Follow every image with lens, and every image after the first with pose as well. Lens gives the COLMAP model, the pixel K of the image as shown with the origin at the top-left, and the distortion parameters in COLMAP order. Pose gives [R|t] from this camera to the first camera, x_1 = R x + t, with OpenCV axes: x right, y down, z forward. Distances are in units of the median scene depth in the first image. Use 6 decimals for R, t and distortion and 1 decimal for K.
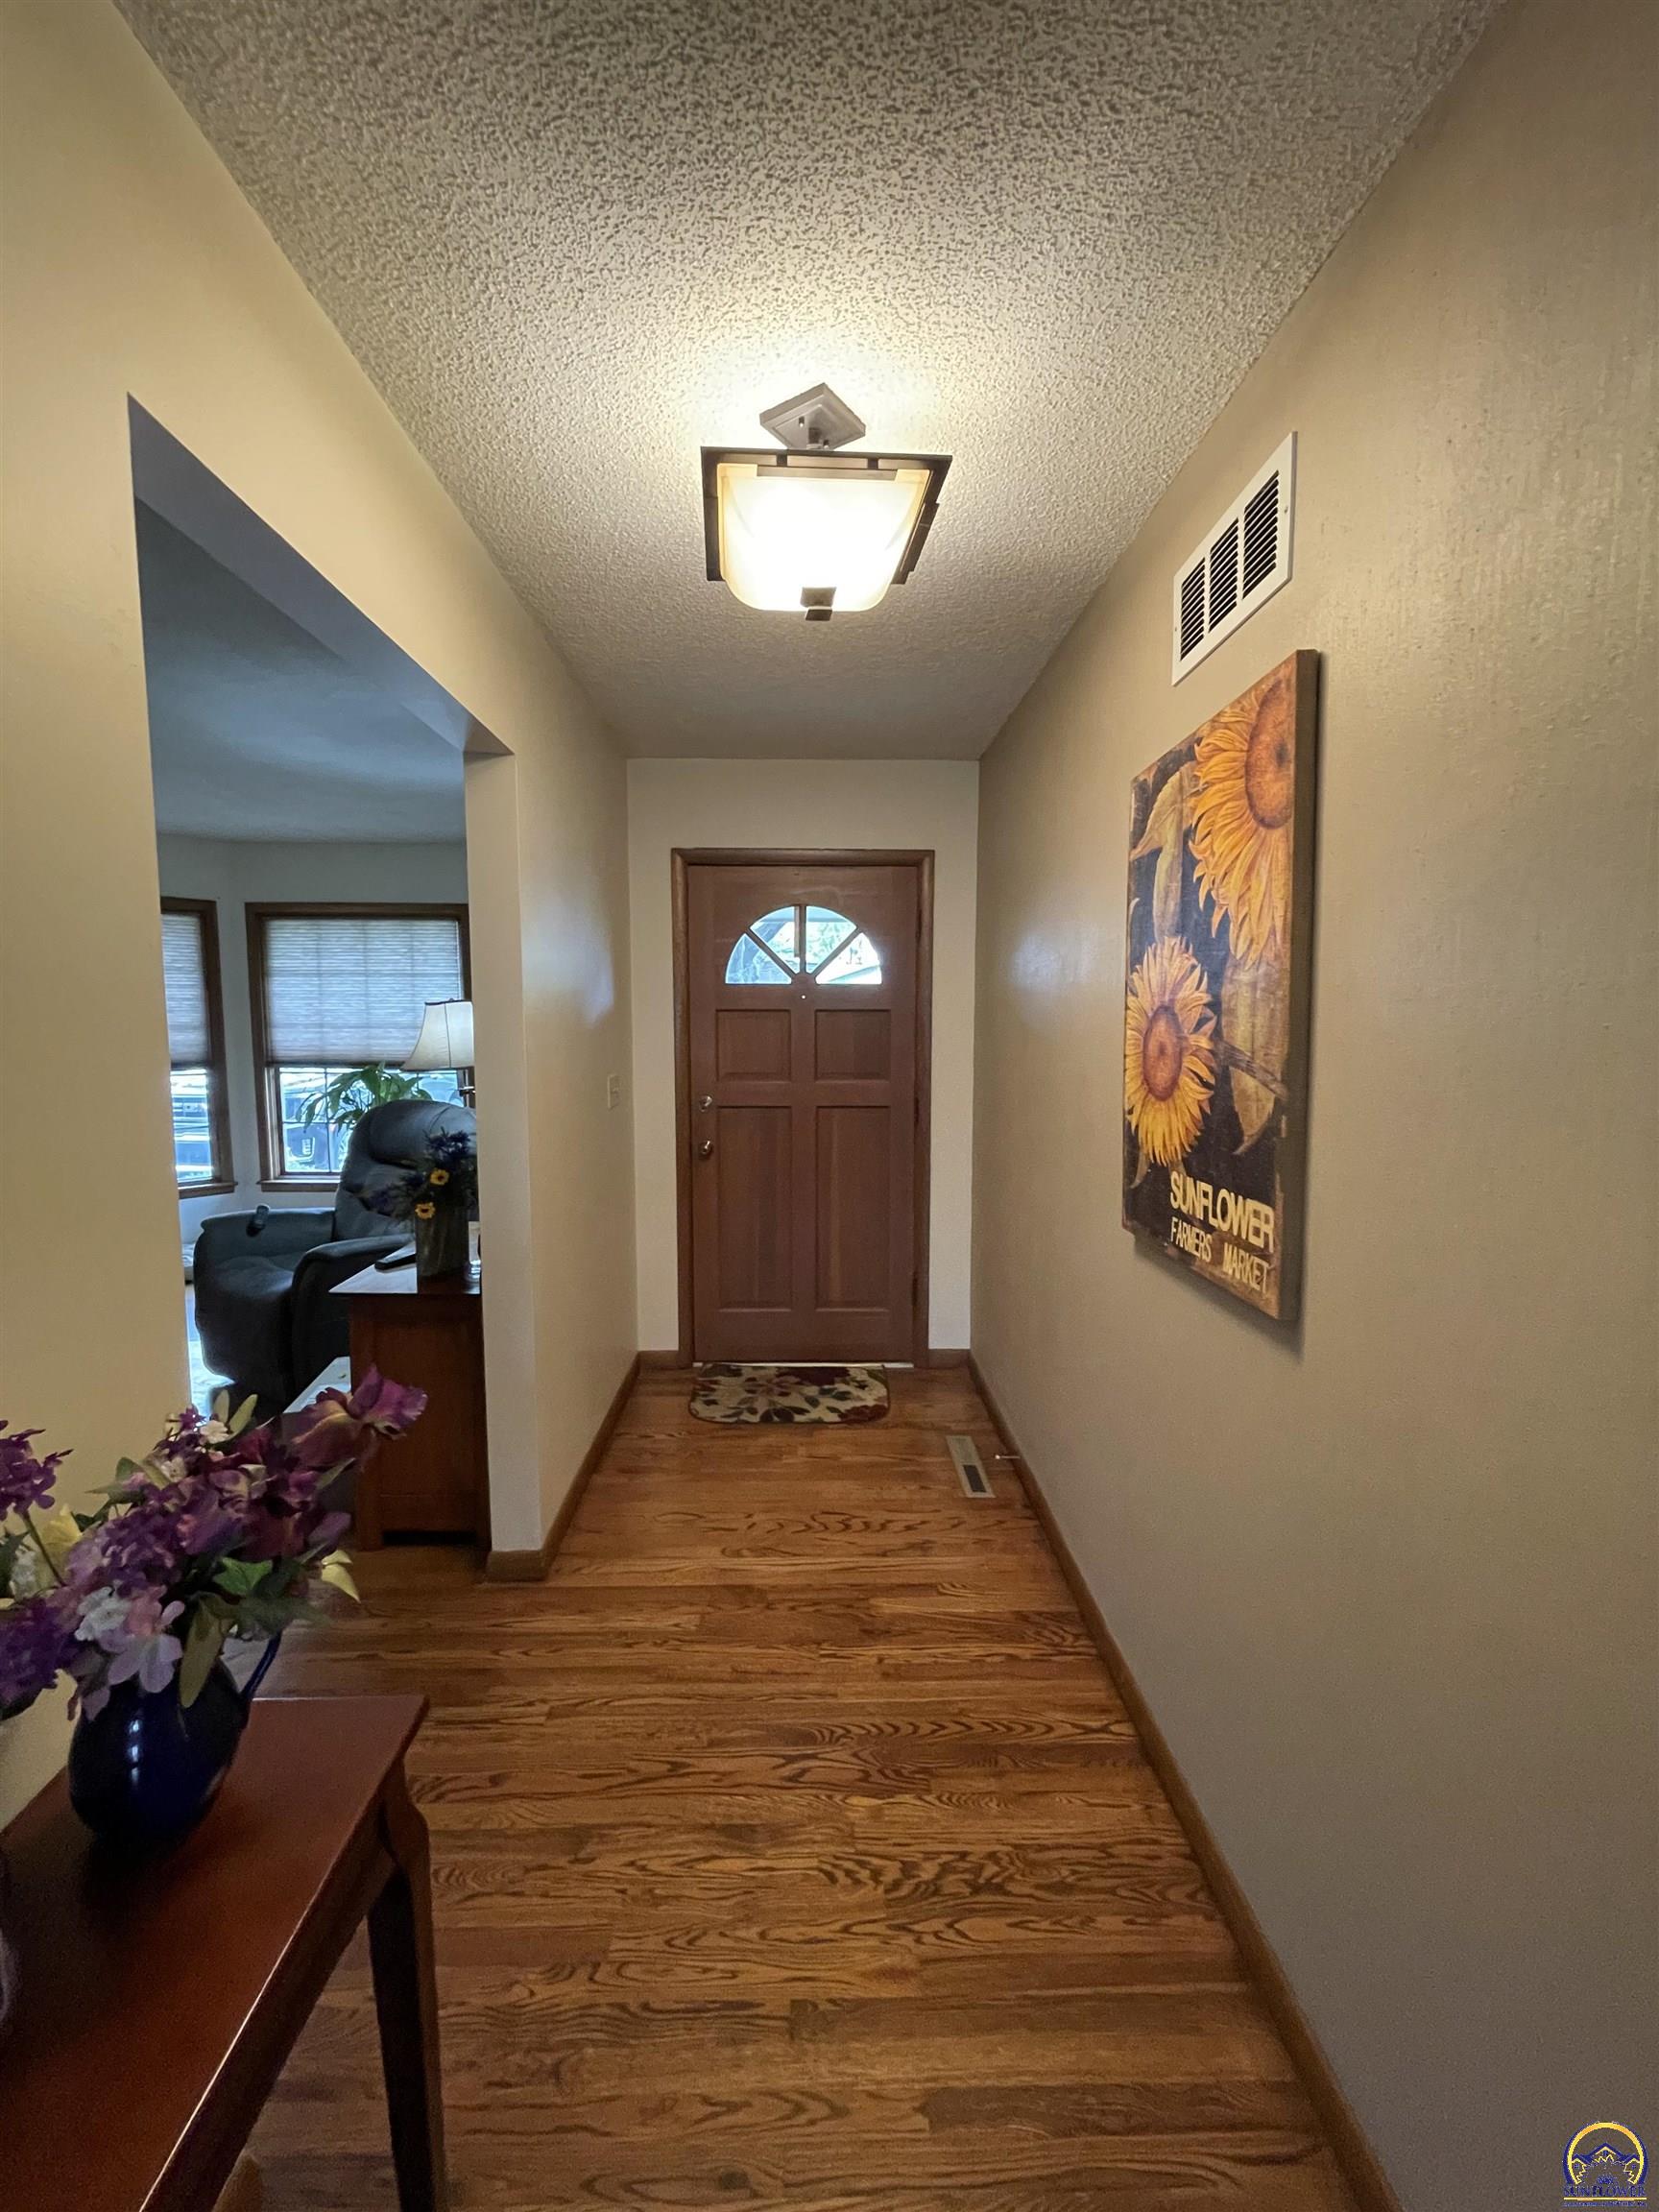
lens RADIAL K [[890.1, 0, 820.6], [0, 890.1, 1085.6], [0, 0, 1]] dist [0.003488, -0.000979]
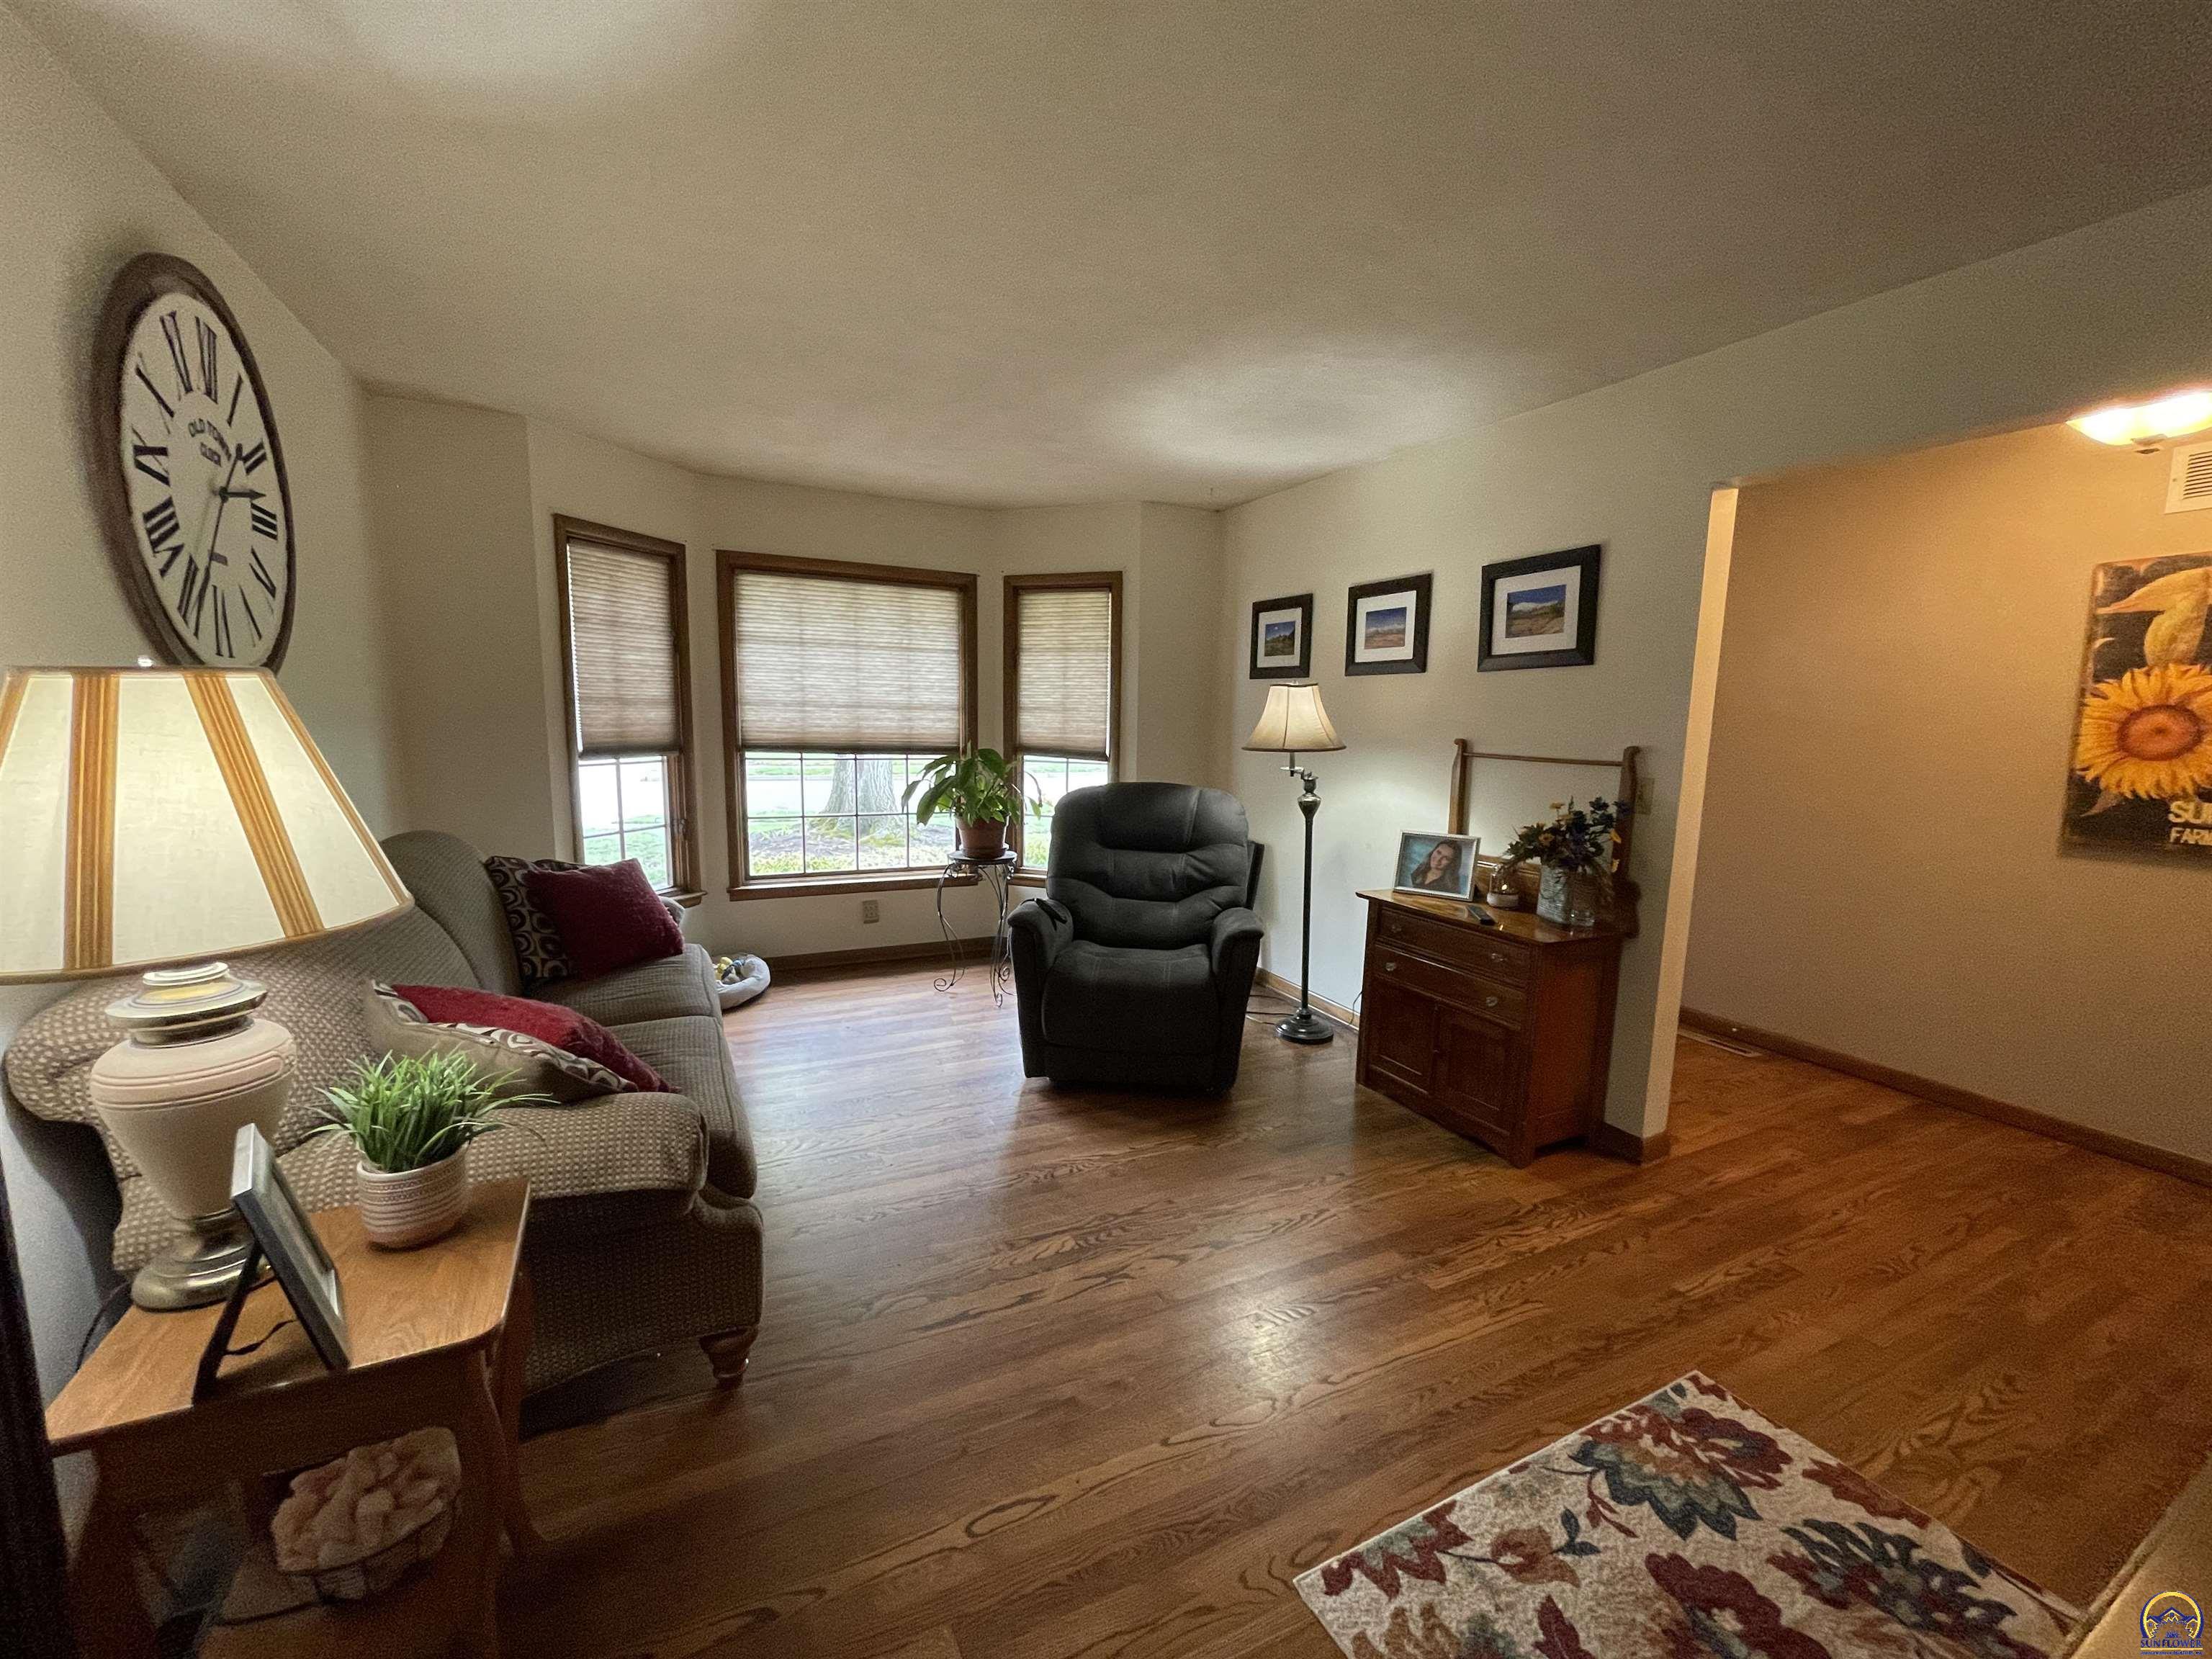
lens RADIAL K [[890.1, 0, 1098.3], [0, 890.1, 830.0], [0, 0, 1]] dist [0.003488, -0.000979]
pose [[0.904920, -0.037211, 0.423952, -0.673861], [0.012575, 0.998073, 0.060760, 0.005763], [-0.425396, -0.049652, 0.903644, 0.098696]]
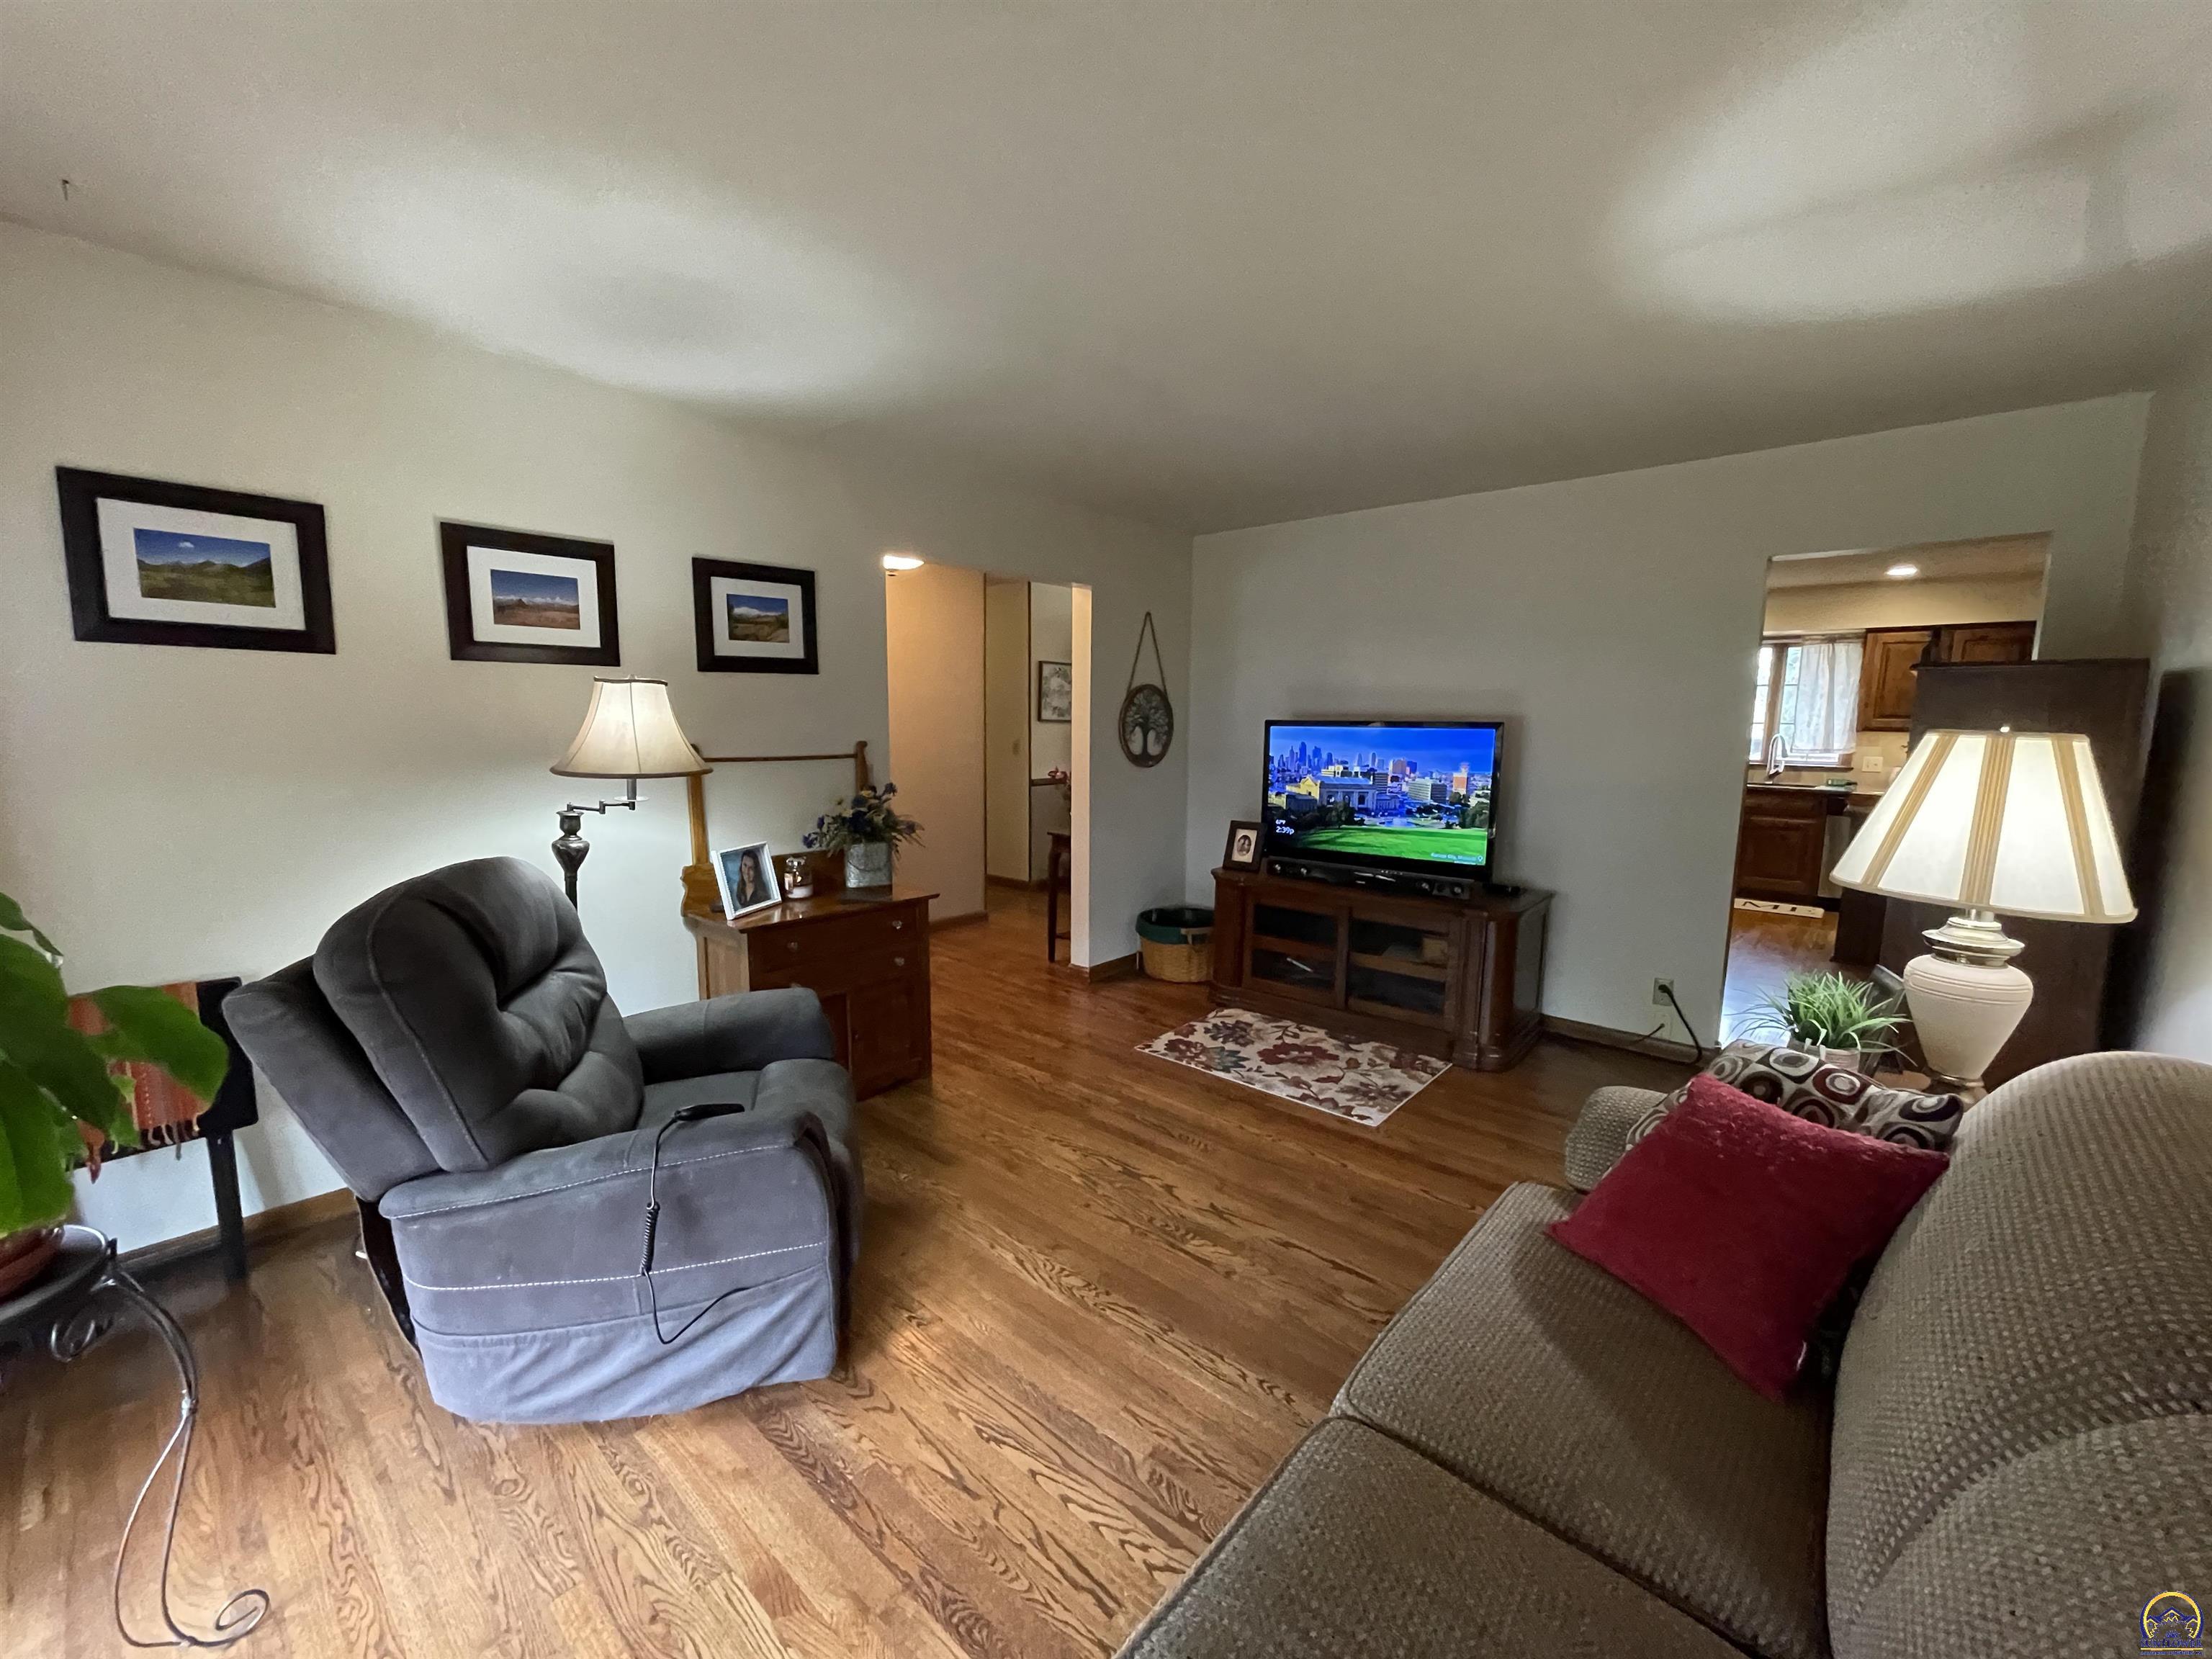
lens RADIAL K [[890.1, 0, 1095.3], [0, 890.1, 839.3], [0, 0, 1]] dist [0.003488, -0.000979]
pose [[-0.727999, -0.089050, 0.679770, -0.759482], [0.053790, 0.981053, 0.186125, -0.050969], [-0.683465, 0.172064, -0.709415, 0.816733]]
